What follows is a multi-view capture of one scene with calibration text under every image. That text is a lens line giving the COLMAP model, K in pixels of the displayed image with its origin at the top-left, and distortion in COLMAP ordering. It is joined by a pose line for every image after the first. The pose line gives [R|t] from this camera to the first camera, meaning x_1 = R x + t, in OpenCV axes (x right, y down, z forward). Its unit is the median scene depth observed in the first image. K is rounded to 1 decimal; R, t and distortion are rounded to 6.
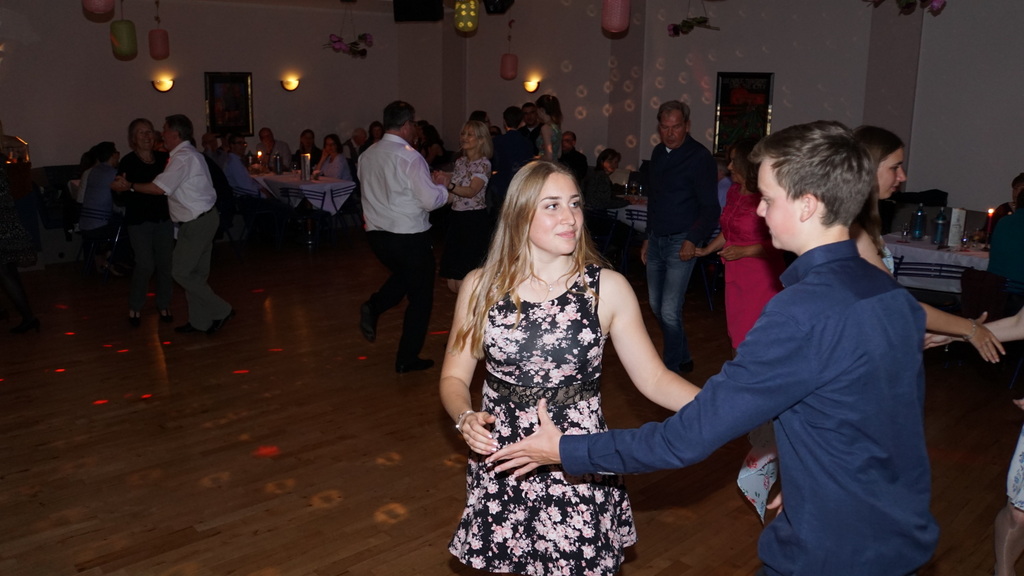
lens RADIAL K [[839.7, 0, 510.6], [0, 839.7, 290.0], [0, 0, 1]] dist [-0.151127, 0.099831]
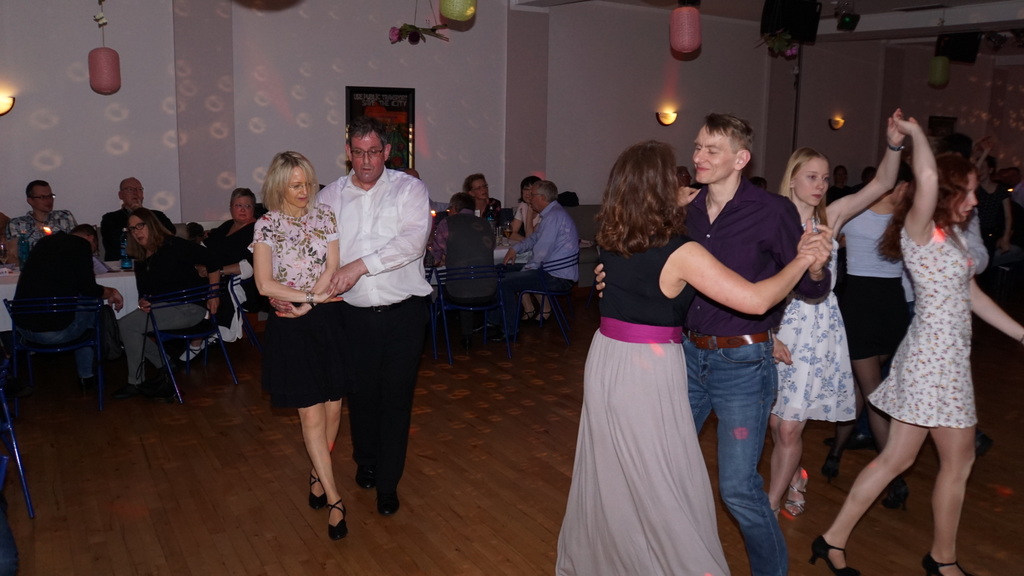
lens RADIAL K [[839.7, 0, 518.6], [0, 839.7, 309.3], [0, 0, 1]] dist [-0.151127, 0.099831]
pose [[0.190089, -0.225294, 0.955567, -0.526490], [0.213128, 0.959572, 0.183841, -0.151929], [-0.958354, 0.168712, 0.230421, 0.627678]]
